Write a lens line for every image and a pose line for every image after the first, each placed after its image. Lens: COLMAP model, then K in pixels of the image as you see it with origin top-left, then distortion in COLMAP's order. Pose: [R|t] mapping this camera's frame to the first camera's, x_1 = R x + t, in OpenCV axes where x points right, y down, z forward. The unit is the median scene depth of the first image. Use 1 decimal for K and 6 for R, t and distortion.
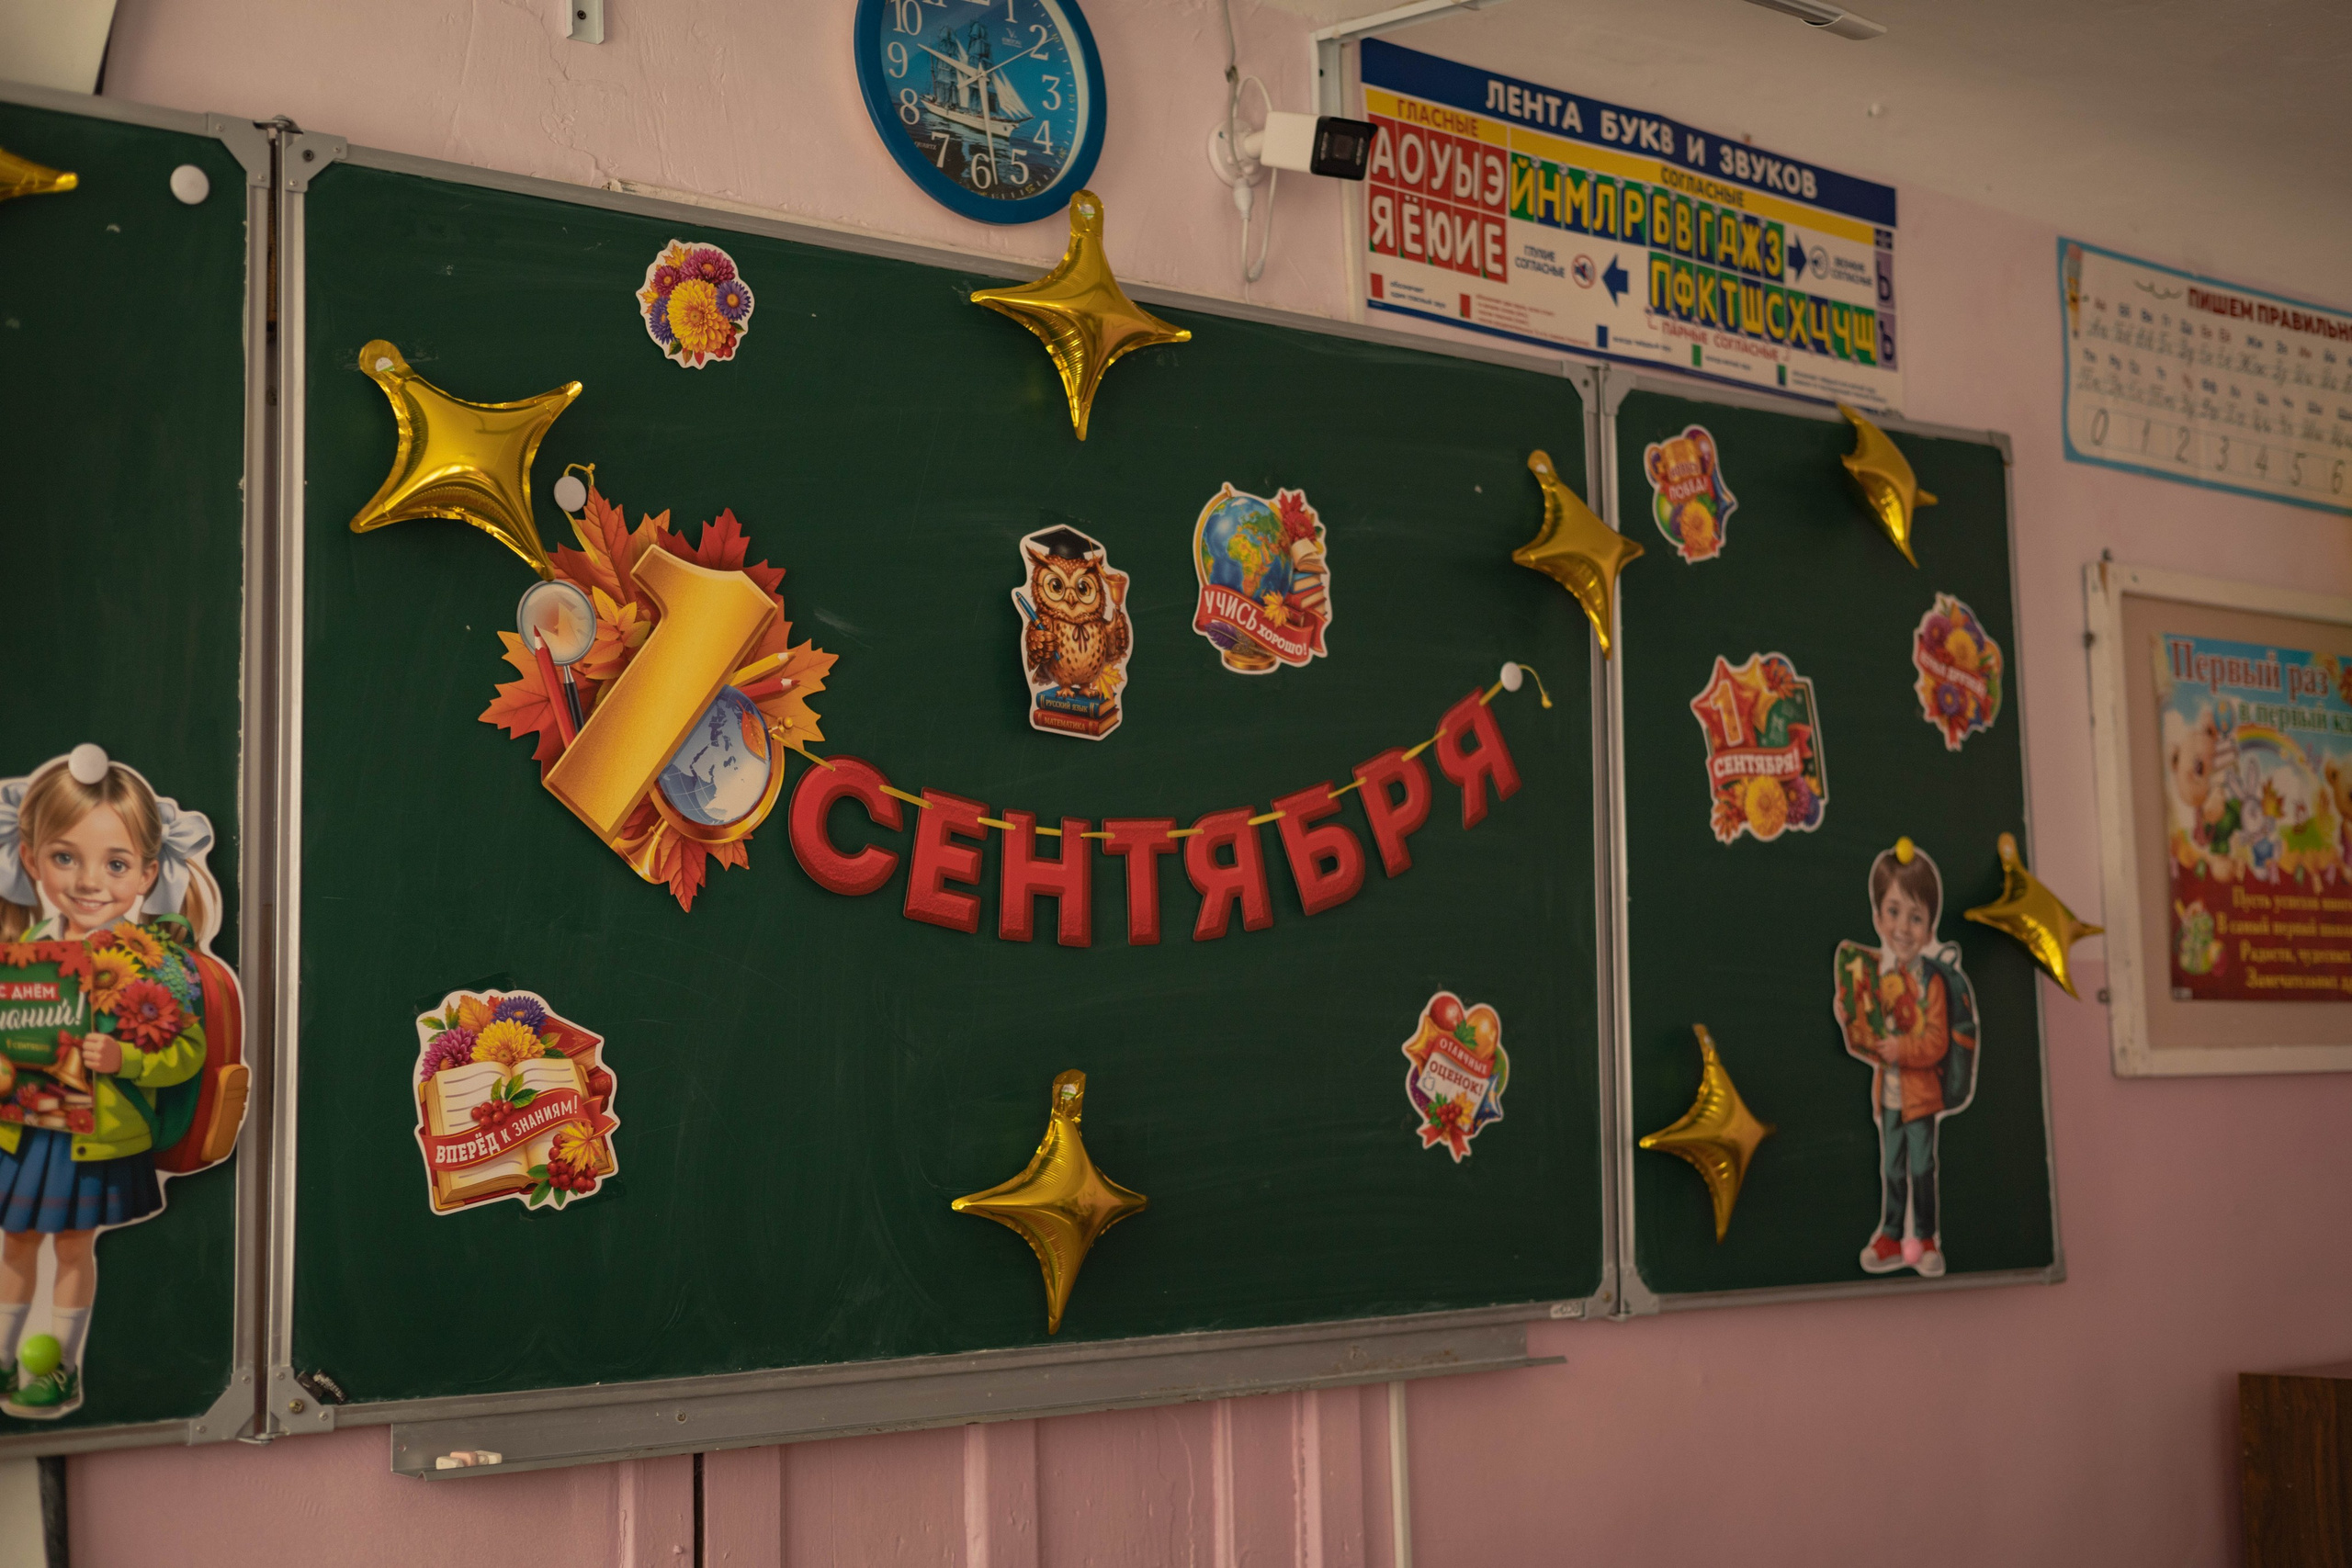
lens RADIAL K [[3303.5, 0, 1196.3], [0, 3303.5, 788.5], [0, 0, 1]] dist [0.015185, 0.000000]
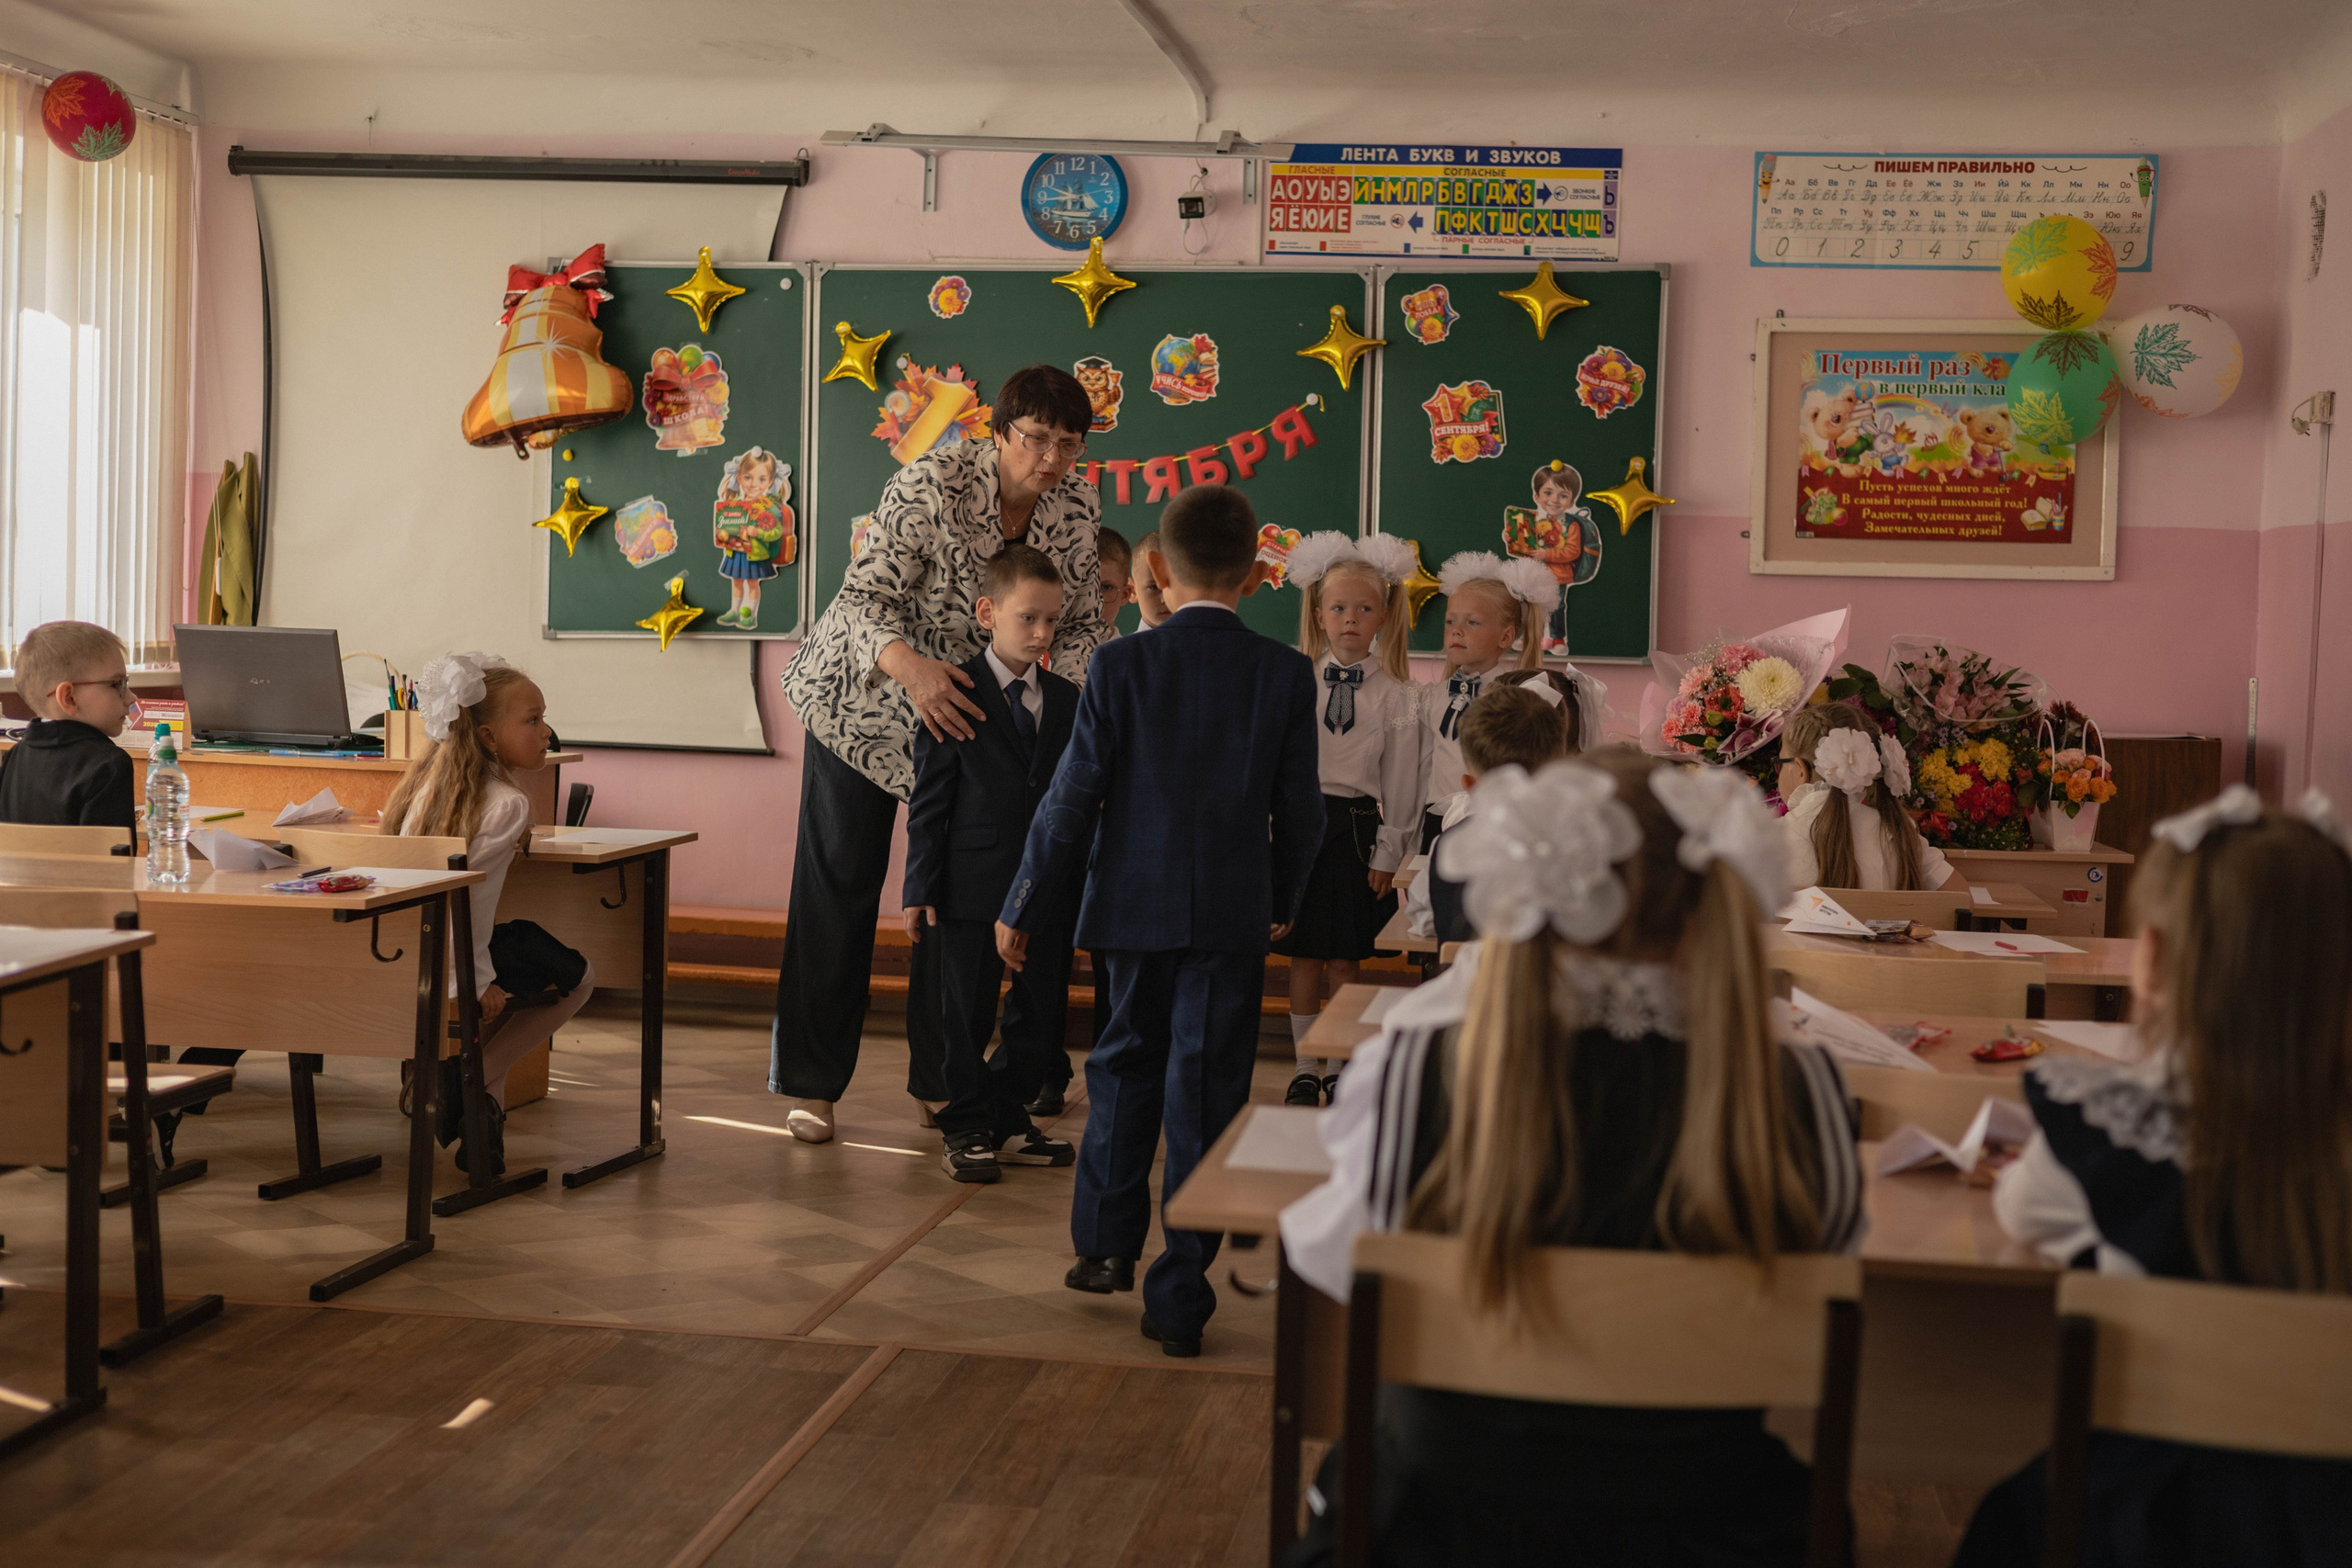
lens RADIAL K [[3303.5, 0, 1186.0], [0, 3303.5, 767.2], [0, 0, 1]] dist [0.015185, 0.000000]
pose [[0.647813, 0.077774, -0.757819, 1.840307], [0.031216, 0.991229, 0.128413, -0.077190], [0.761160, -0.106843, 0.639703, -0.669994]]
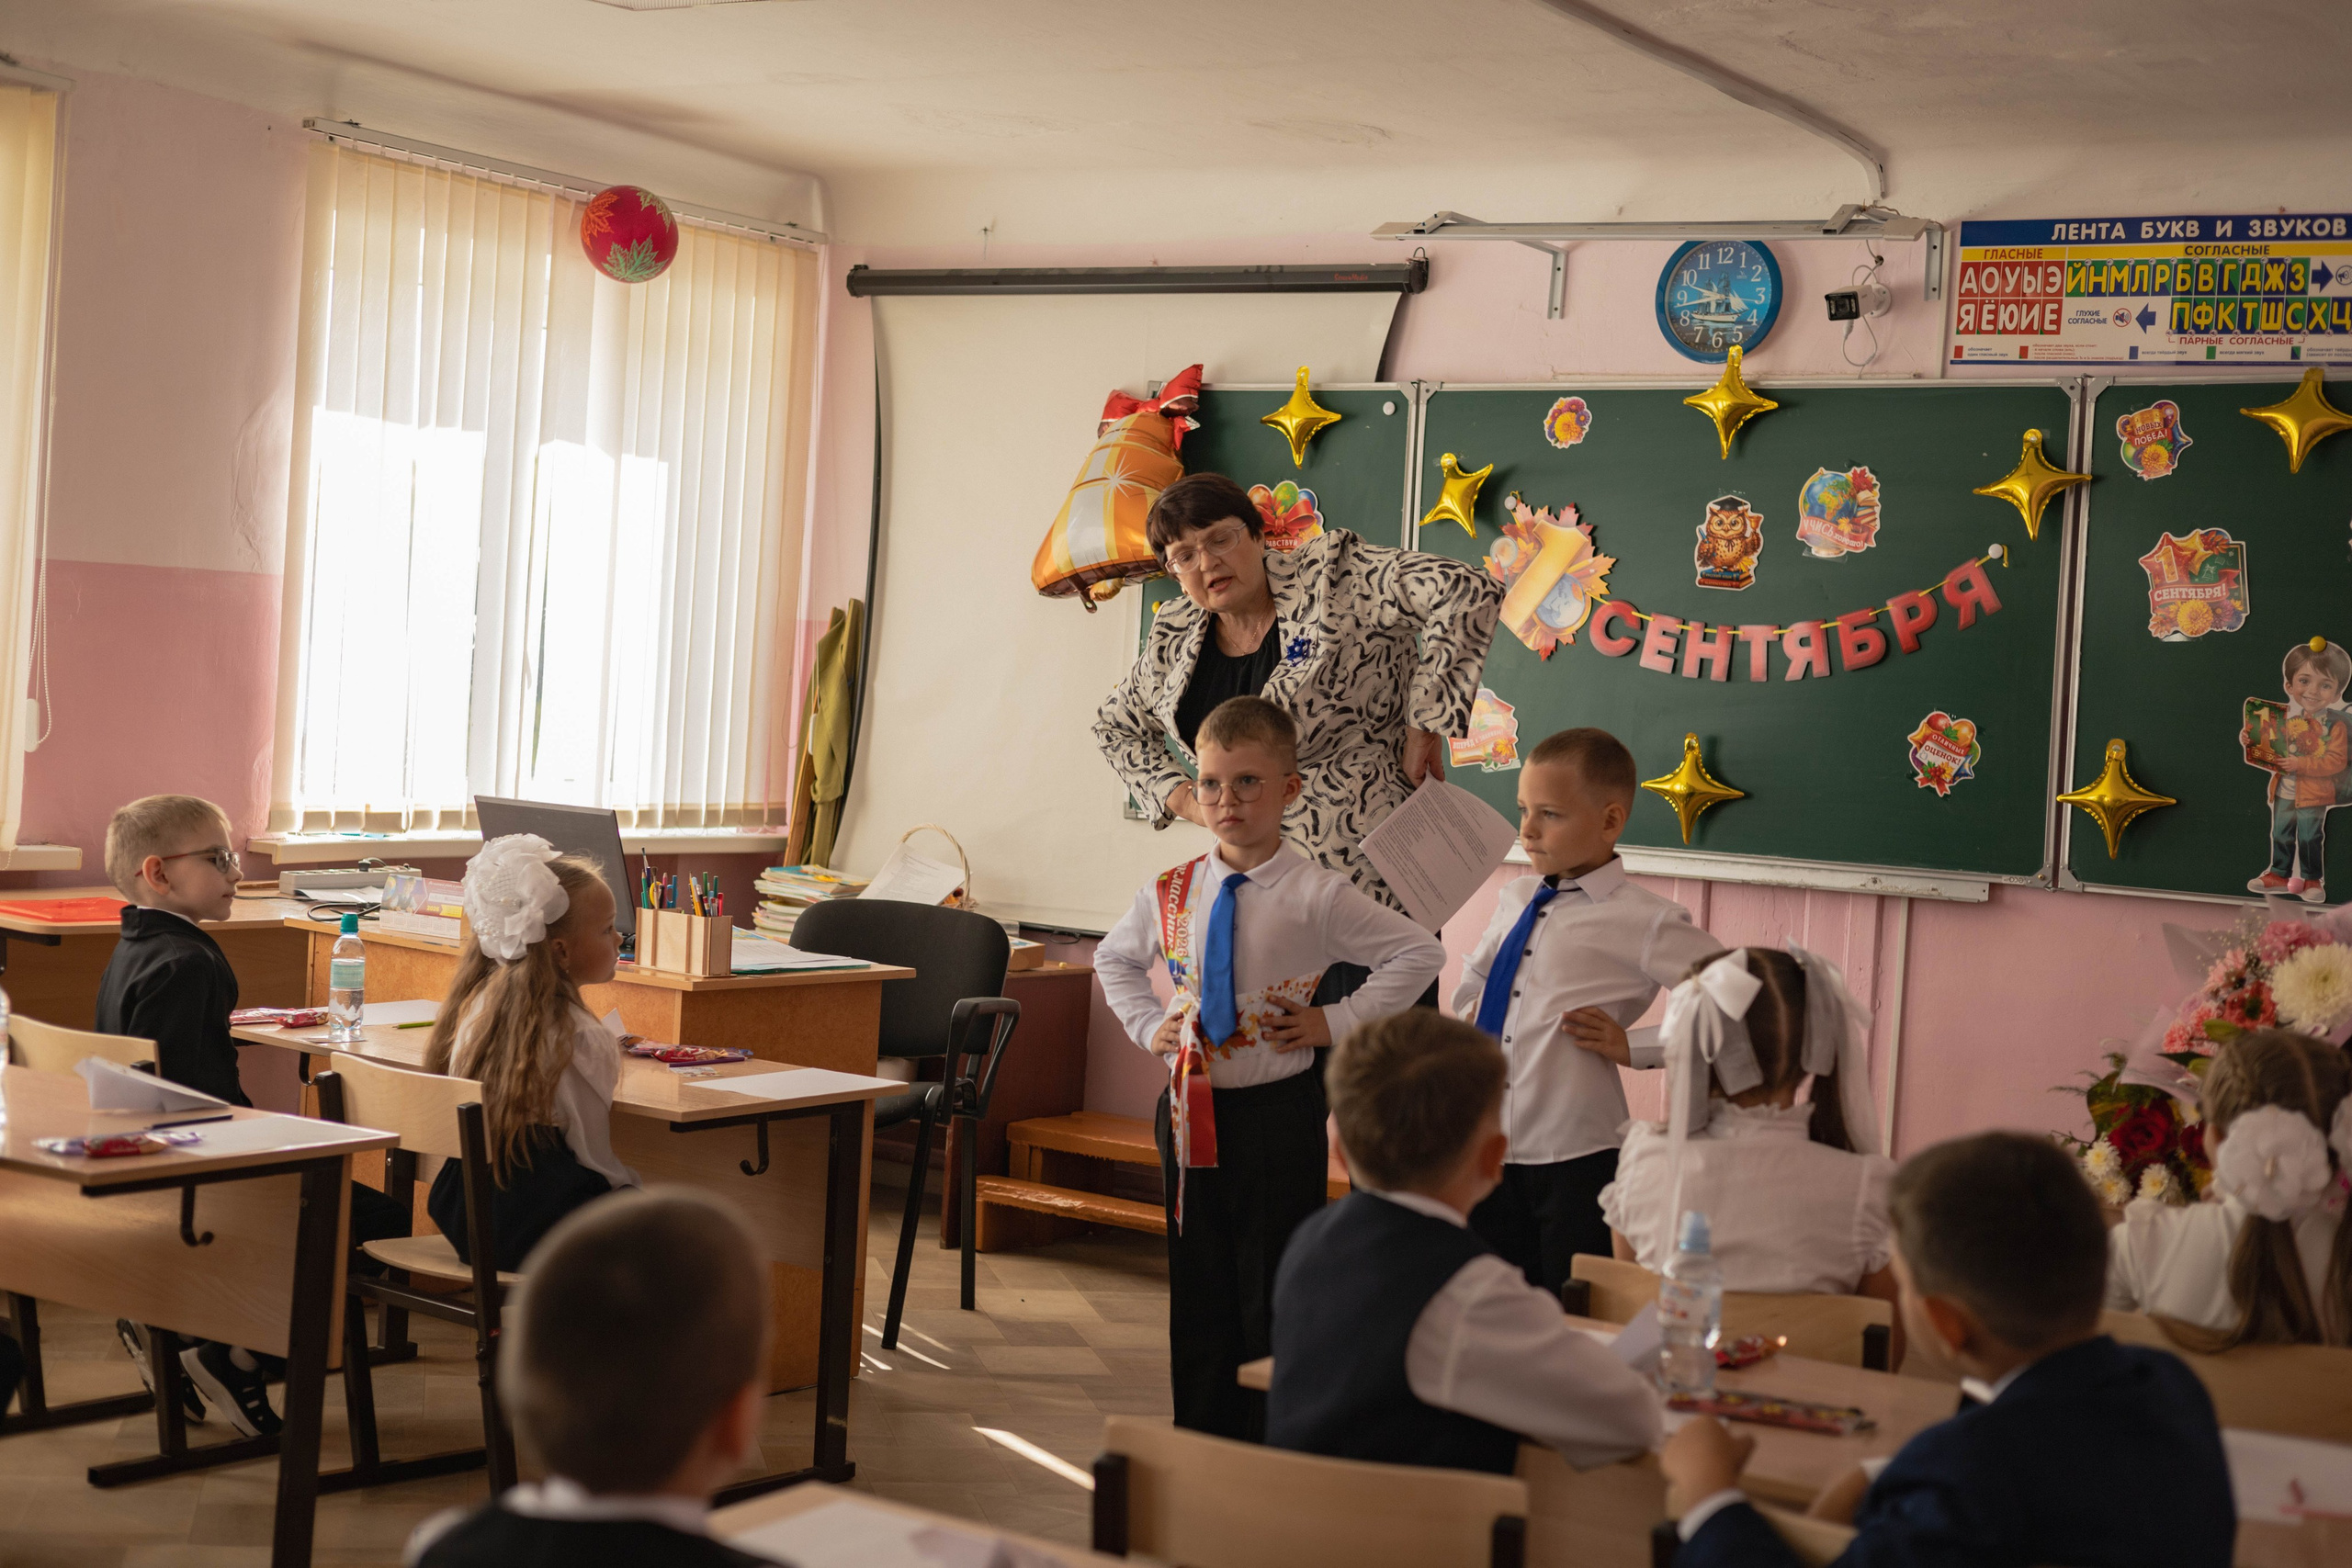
lens RADIAL K [[3303.5, 0, 1168.4], [0, 3303.5, 769.2], [0, 0, 1]] dist [0.015185, 0.000000]
pose [[0.263678, 0.060520, -0.962710, 1.719439], [0.025747, 0.997233, 0.069742, -0.050590], [0.964267, -0.043176, 0.261390, 0.022304]]
